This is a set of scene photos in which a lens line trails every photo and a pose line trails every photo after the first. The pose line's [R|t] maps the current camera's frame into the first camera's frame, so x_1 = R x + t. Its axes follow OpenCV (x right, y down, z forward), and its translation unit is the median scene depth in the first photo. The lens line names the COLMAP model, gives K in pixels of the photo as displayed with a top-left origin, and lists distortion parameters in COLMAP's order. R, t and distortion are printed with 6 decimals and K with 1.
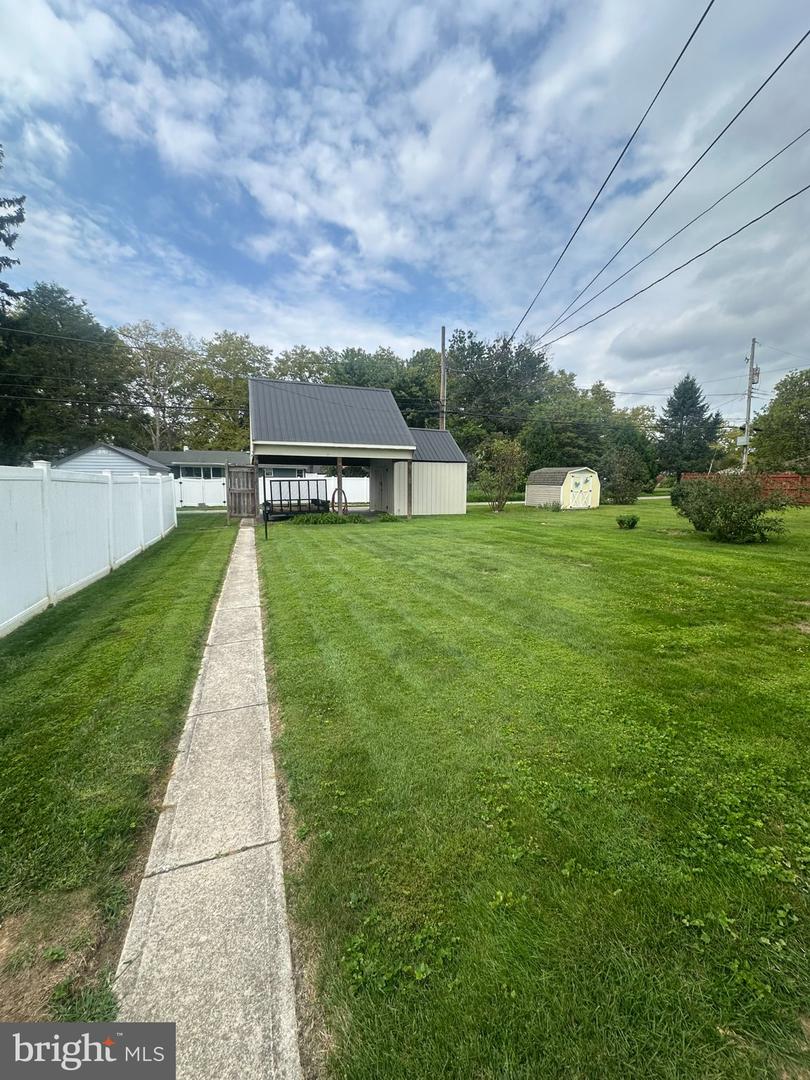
lens RADIAL K [[429.4, 0, 405.0], [0, 429.4, 540.0], [0, 0, 1]] dist [-0.000070, 0.000075]
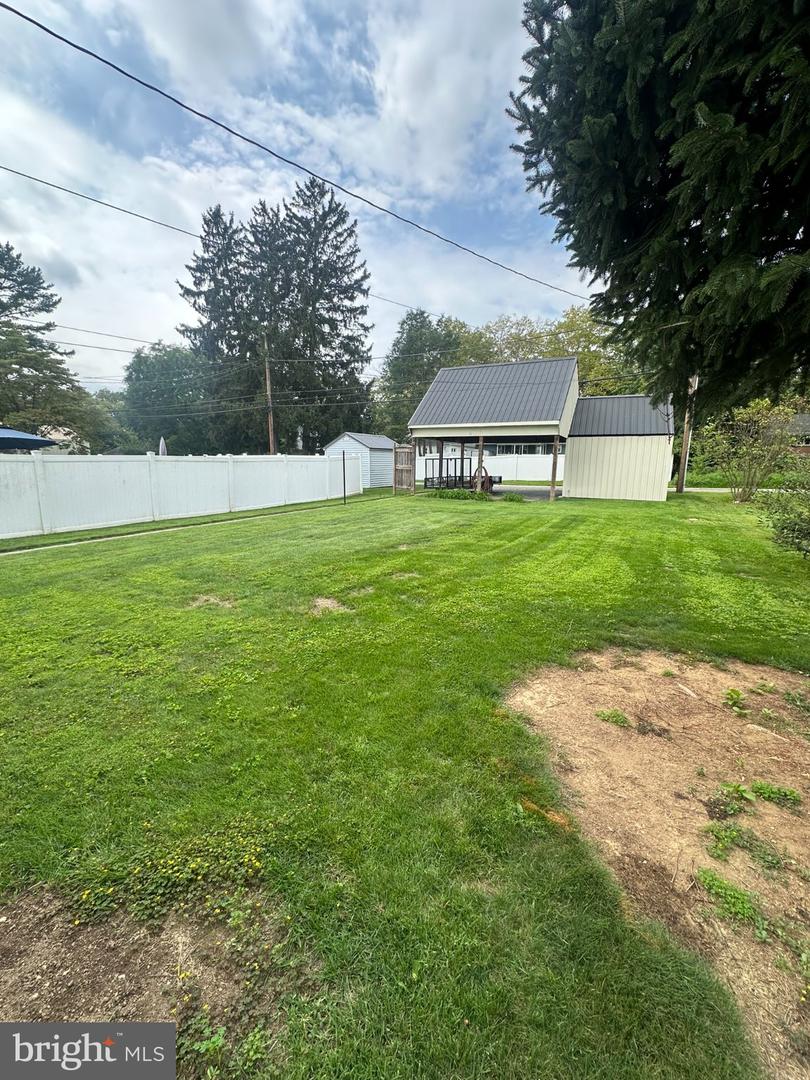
lens RADIAL K [[429.4, 0, 405.0], [0, 429.4, 540.0], [0, 0, 1]] dist [-0.000070, 0.000075]
pose [[0.646016, 0.137251, -0.750883, 0.468146], [-0.094192, 0.990517, 0.100016, -0.030543], [0.757490, 0.006115, 0.652818, 0.189841]]
